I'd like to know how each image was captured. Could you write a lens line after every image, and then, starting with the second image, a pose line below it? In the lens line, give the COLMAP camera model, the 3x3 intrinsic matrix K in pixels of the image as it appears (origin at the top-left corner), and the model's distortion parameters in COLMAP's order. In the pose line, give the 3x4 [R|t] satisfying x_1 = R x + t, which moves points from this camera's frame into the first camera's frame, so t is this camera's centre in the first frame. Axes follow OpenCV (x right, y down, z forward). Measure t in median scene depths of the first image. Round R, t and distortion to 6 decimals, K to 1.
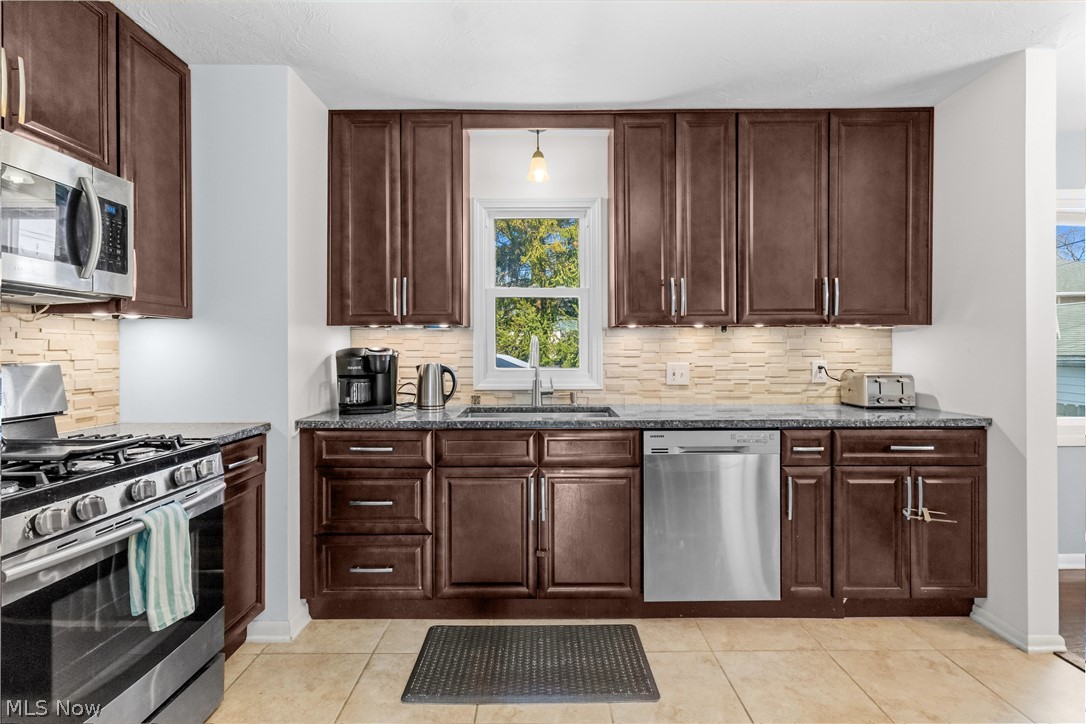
lens RADIAL K [[510.2, 0, 541.2], [0, 510.2, 353.8], [0, 0, 1]] dist [0.002510, -0.000061]
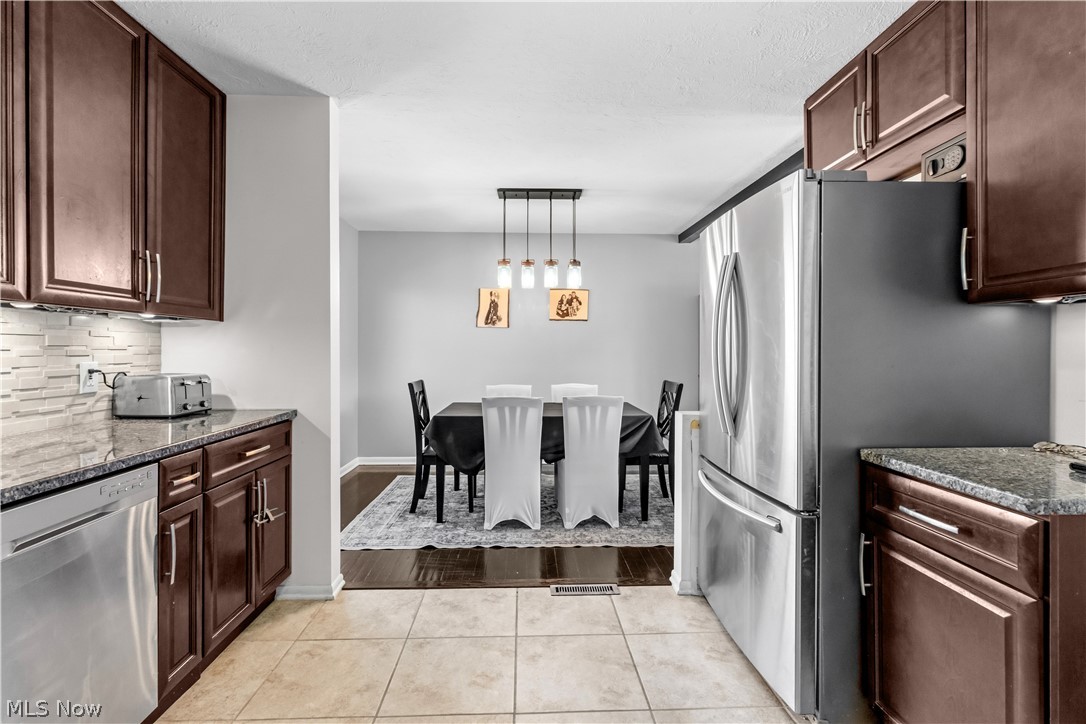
lens RADIAL K [[510.2, 0, 541.8], [0, 510.2, 353.6], [0, 0, 1]] dist [0.002510, -0.000061]
pose [[-0.038731, -0.005338, 0.999235, -0.214285], [0.002188, 0.999983, 0.005426, -0.000668], [-0.999247, 0.002397, -0.038718, 0.440849]]
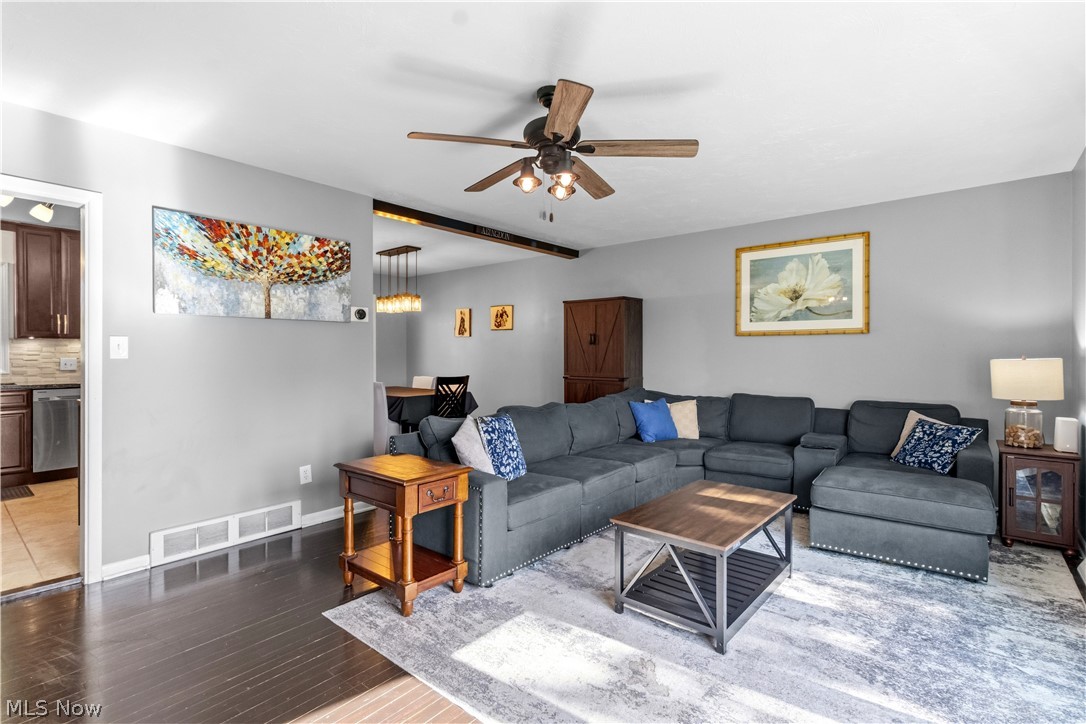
lens RADIAL K [[510.2, 0, 542.7], [0, 510.2, 355.0], [0, 0, 1]] dist [0.002510, -0.000061]
pose [[0.642620, 0.000087, 0.766185, -0.052471], [0.000448, 1.000000, -0.000489, 0.009036], [-0.766185, 0.000658, 0.642620, -1.682101]]
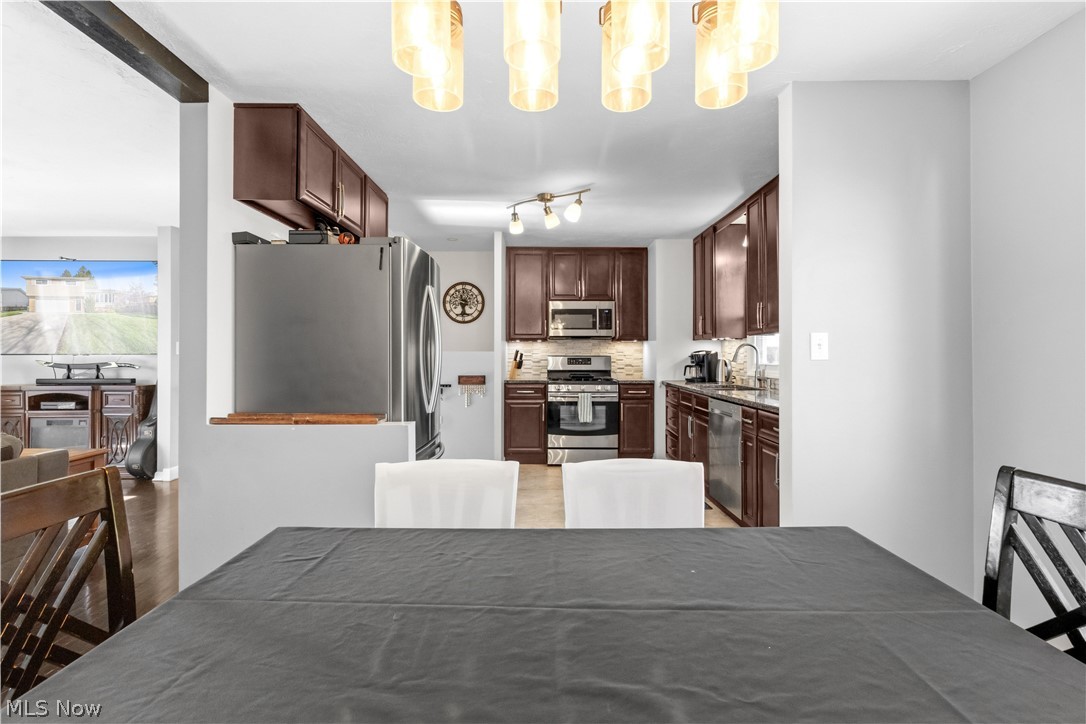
lens RADIAL K [[510.2, 0, 540.4], [0, 510.2, 351.6], [0, 0, 1]] dist [0.002510, -0.000061]
pose [[0.002958, -0.002921, -0.999991, 1.717979], [-0.004096, 0.999987, -0.002933, 0.000189], [0.999987, 0.004105, 0.002946, 0.356910]]
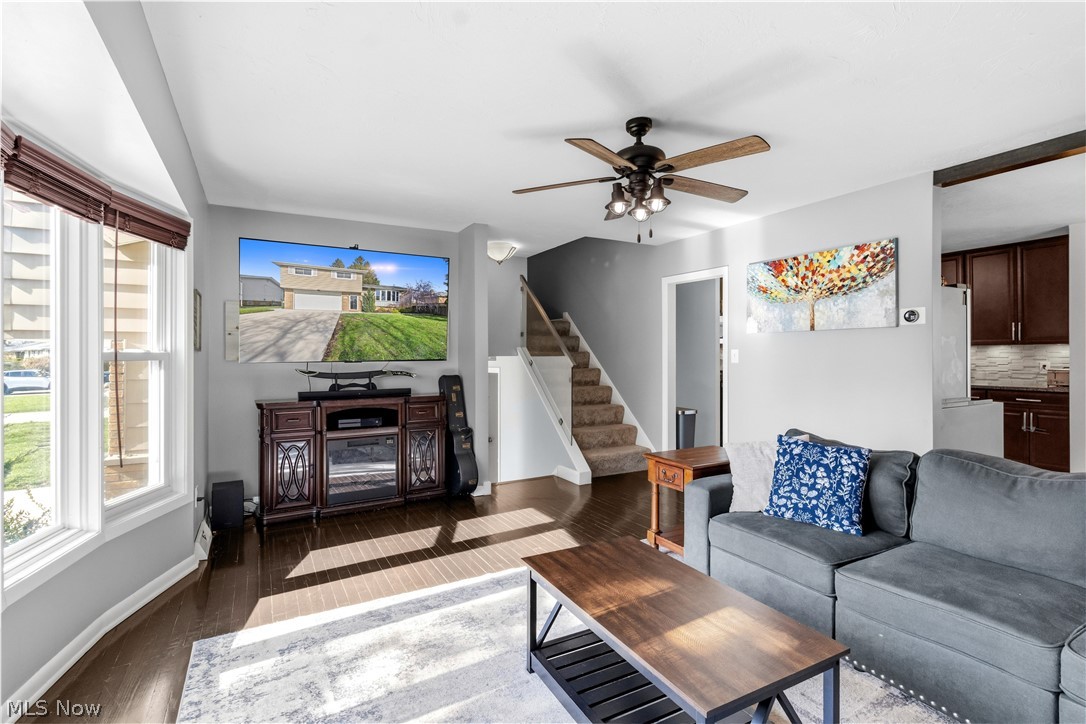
lens RADIAL K [[510.2, 0, 541.1], [0, 510.2, 356.0], [0, 0, 1]] dist [0.002510, -0.000061]
pose [[0.480415, 0.006075, -0.877020, 1.468238], [-0.003131, 0.999982, 0.005212, -0.015105], [0.877036, 0.000242, 0.480425, -1.749467]]
